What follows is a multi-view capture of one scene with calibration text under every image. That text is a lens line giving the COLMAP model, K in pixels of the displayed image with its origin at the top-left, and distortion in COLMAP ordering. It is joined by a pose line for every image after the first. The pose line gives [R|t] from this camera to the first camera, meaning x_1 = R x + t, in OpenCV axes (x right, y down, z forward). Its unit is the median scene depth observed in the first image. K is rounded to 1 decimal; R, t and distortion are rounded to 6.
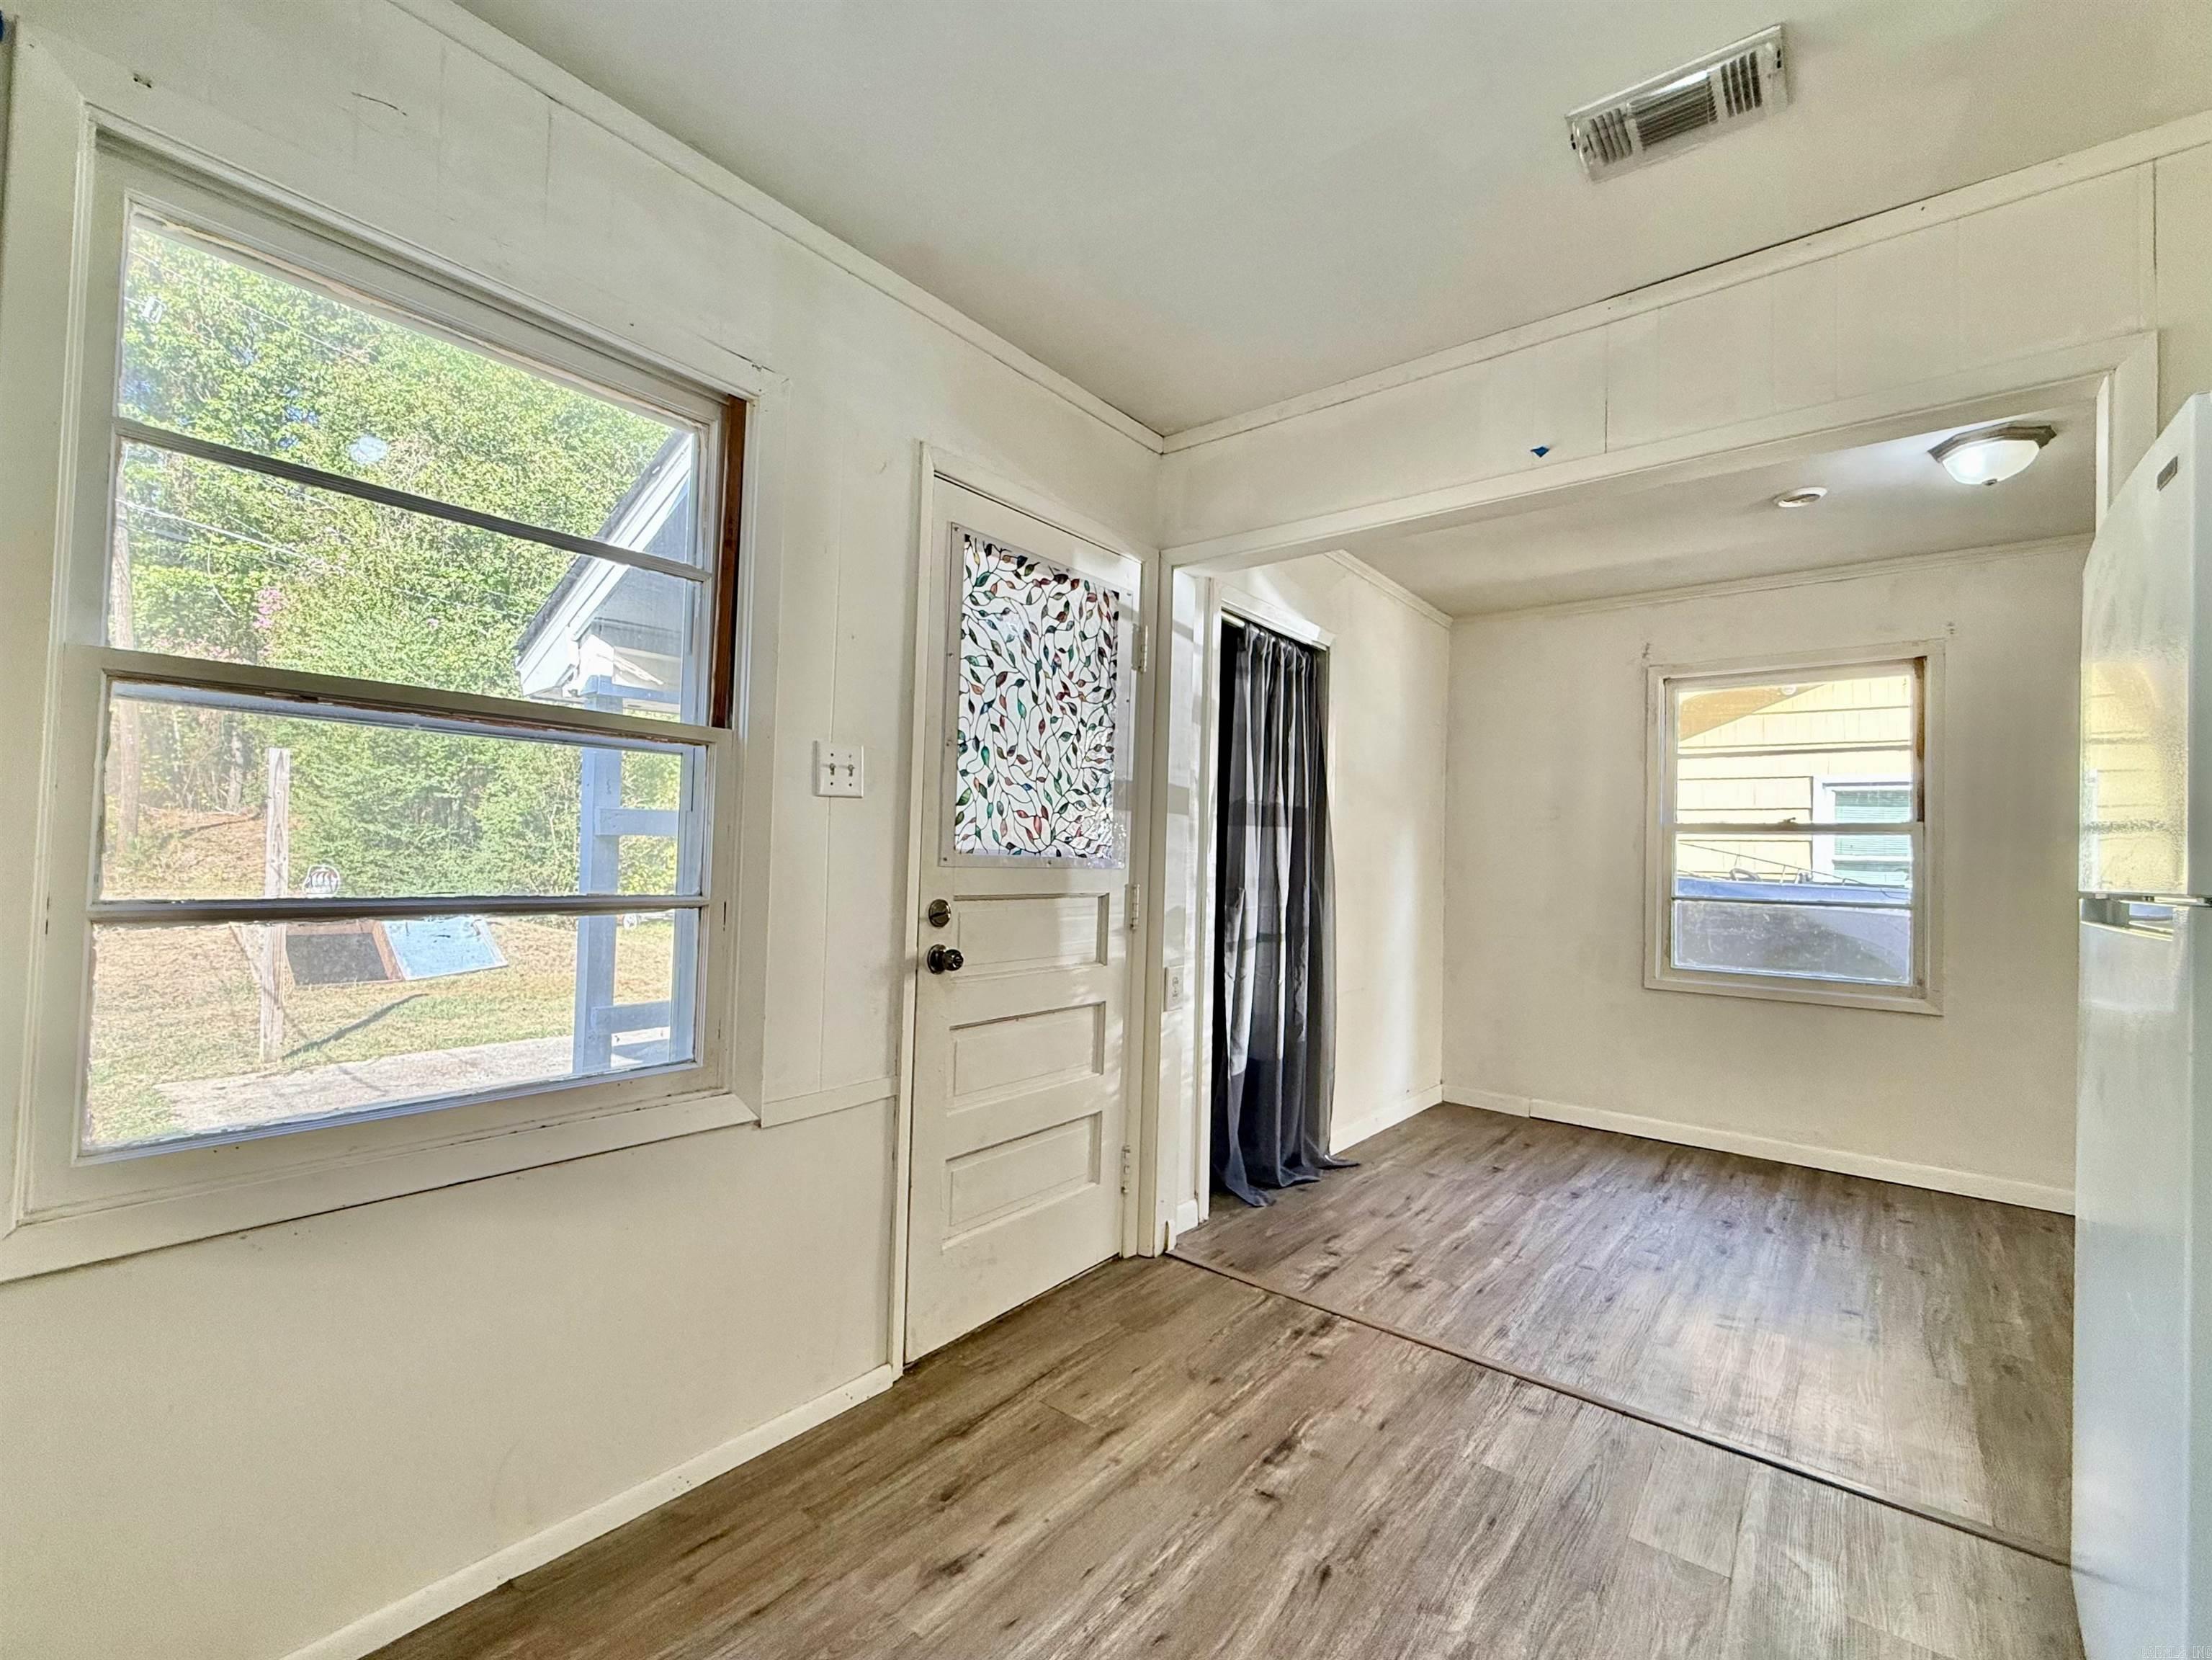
lens RADIAL K [[904.3, 0, 1104.7], [0, 904.3, 820.5], [0, 0, 1]] dist [0.002044, 0.000033]
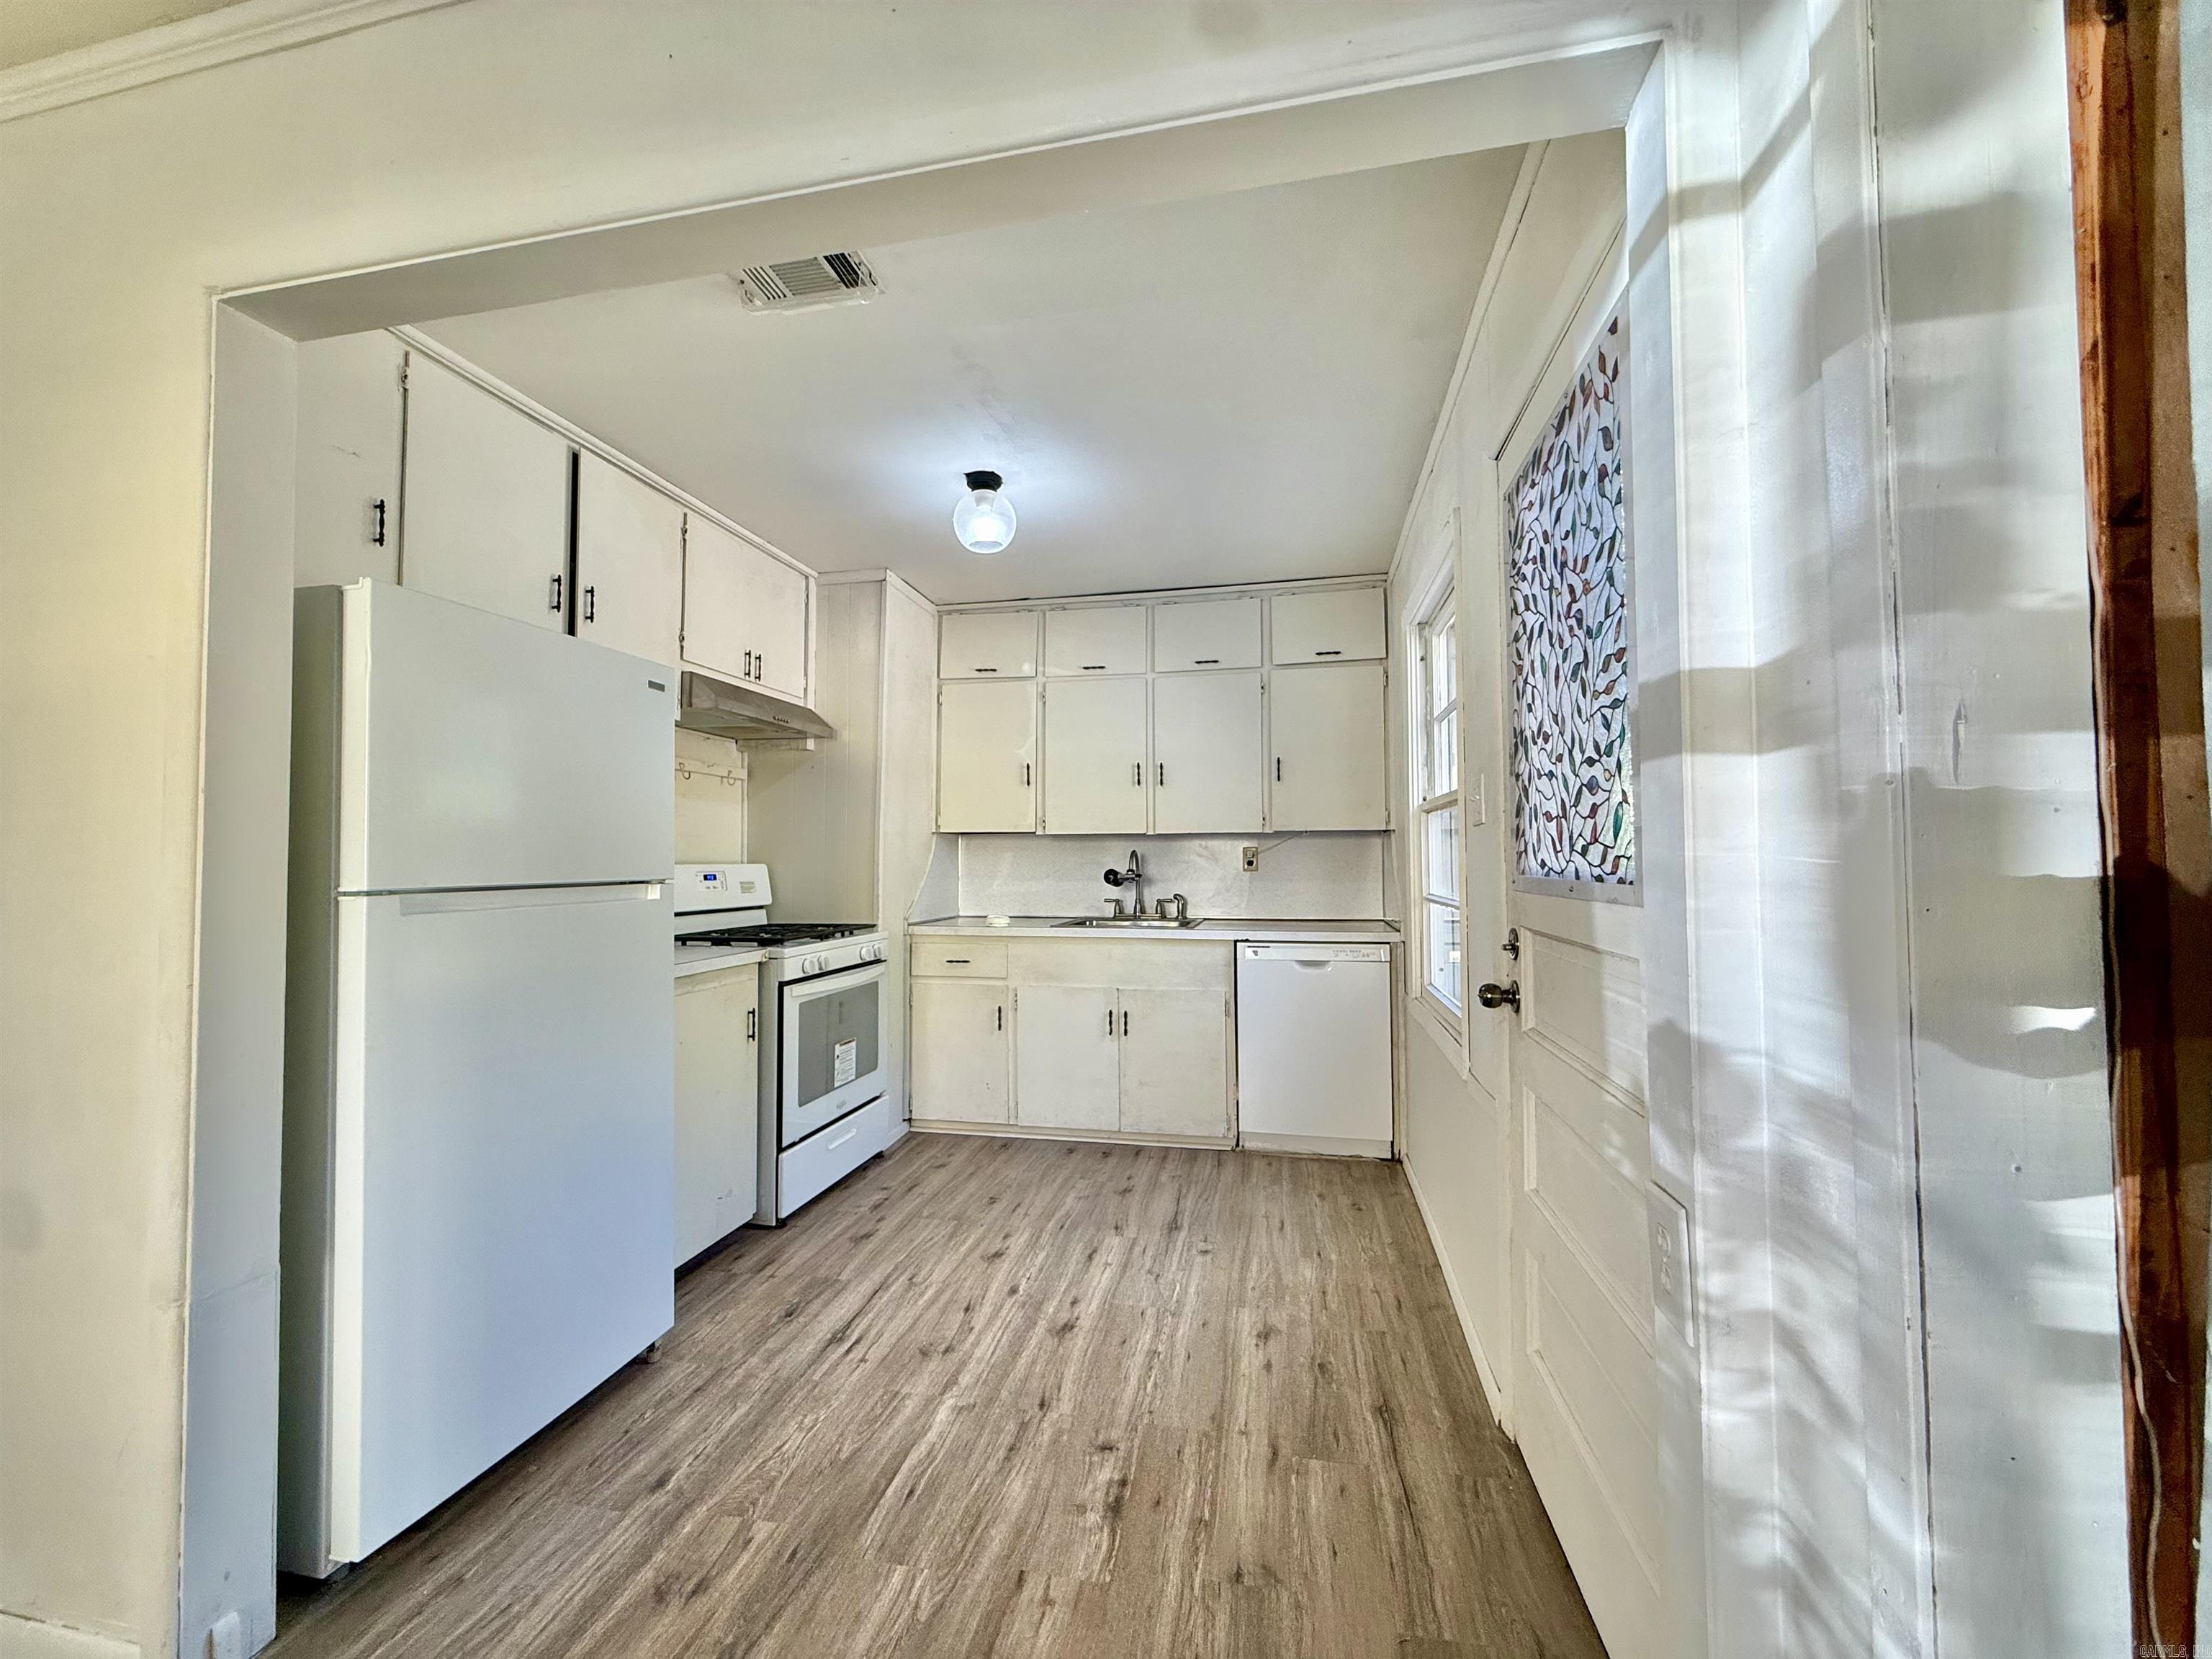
lens RADIAL K [[904.2, 0, 1104.1], [0, 904.2, 829.4], [0, 0, 1]] dist [0.002044, 0.000033]
pose [[-0.884588, -0.037078, -0.464897, 0.676415], [-0.002055, 0.997135, -0.075616, 0.071818], [0.466369, -0.065934, -0.882130, 1.889923]]
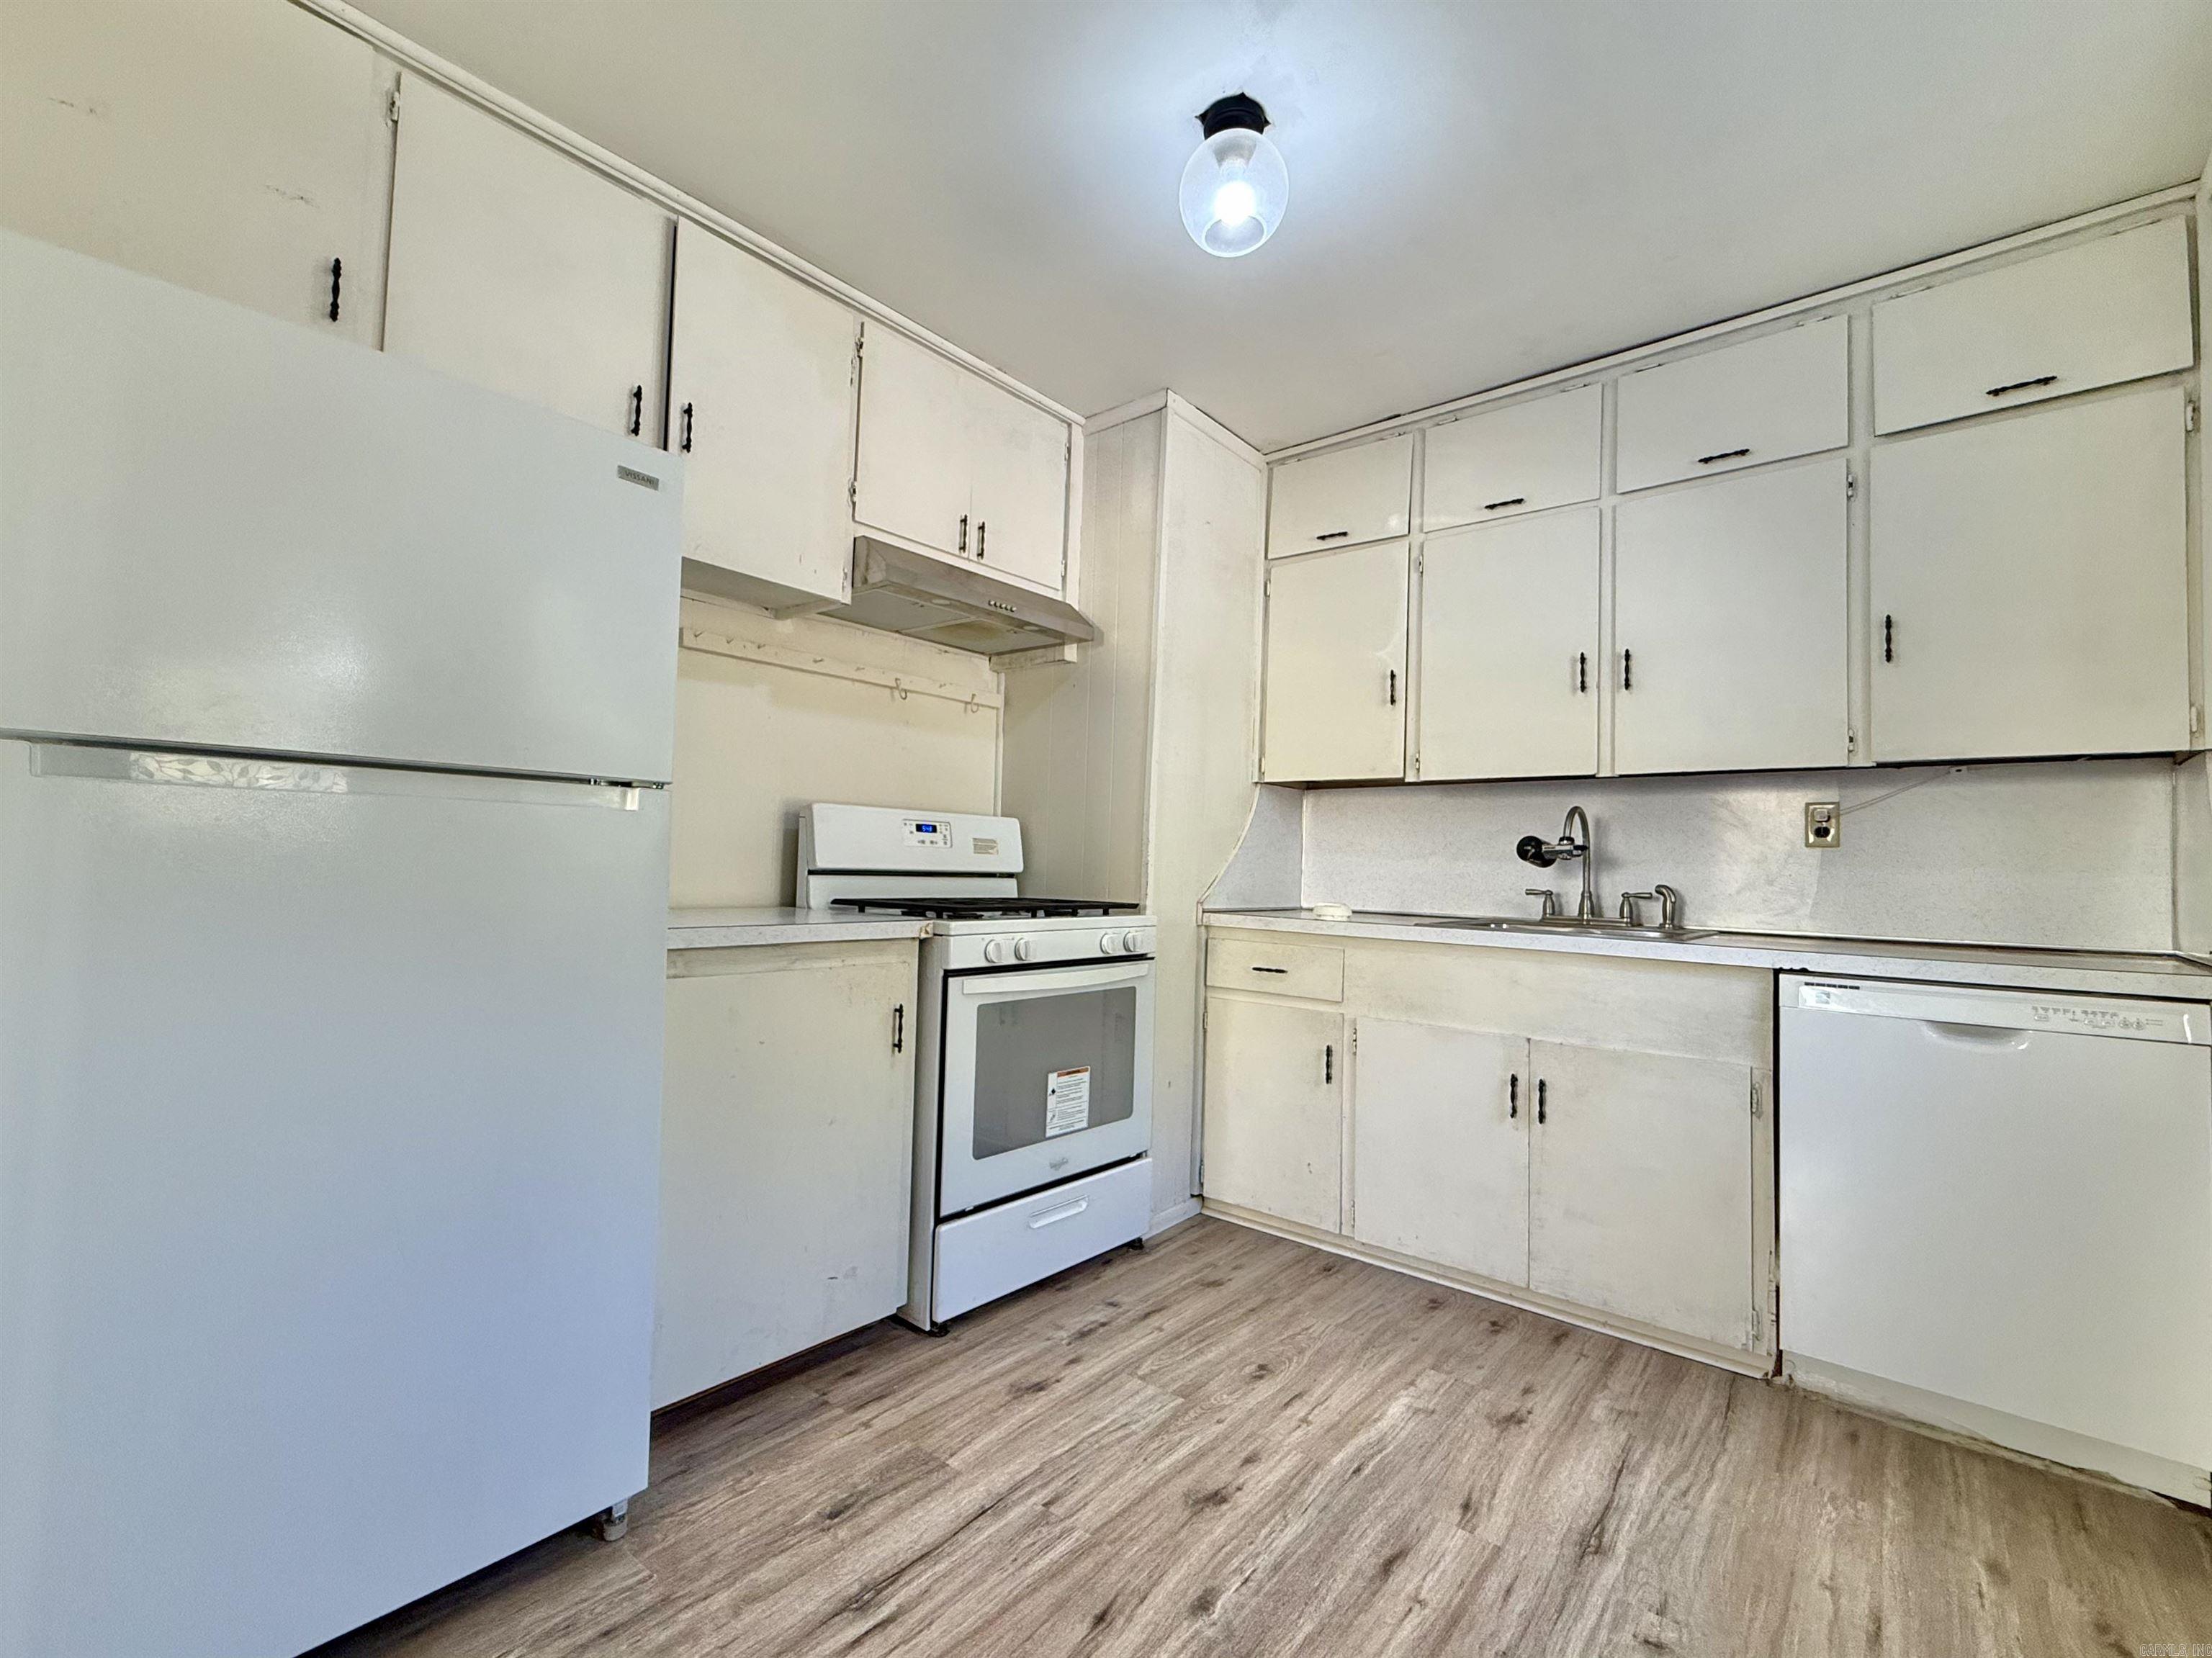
lens RADIAL K [[973.7, 0, 1098.7], [0, 973.7, 831.7], [0, 0, 1]] dist [-0.002424, 0.000433]
pose [[-0.998456, -0.052088, 0.019292, 0.240276], [-0.053350, 0.995976, -0.072011, 0.128876], [-0.015463, -0.072929, -0.997217, 1.373769]]
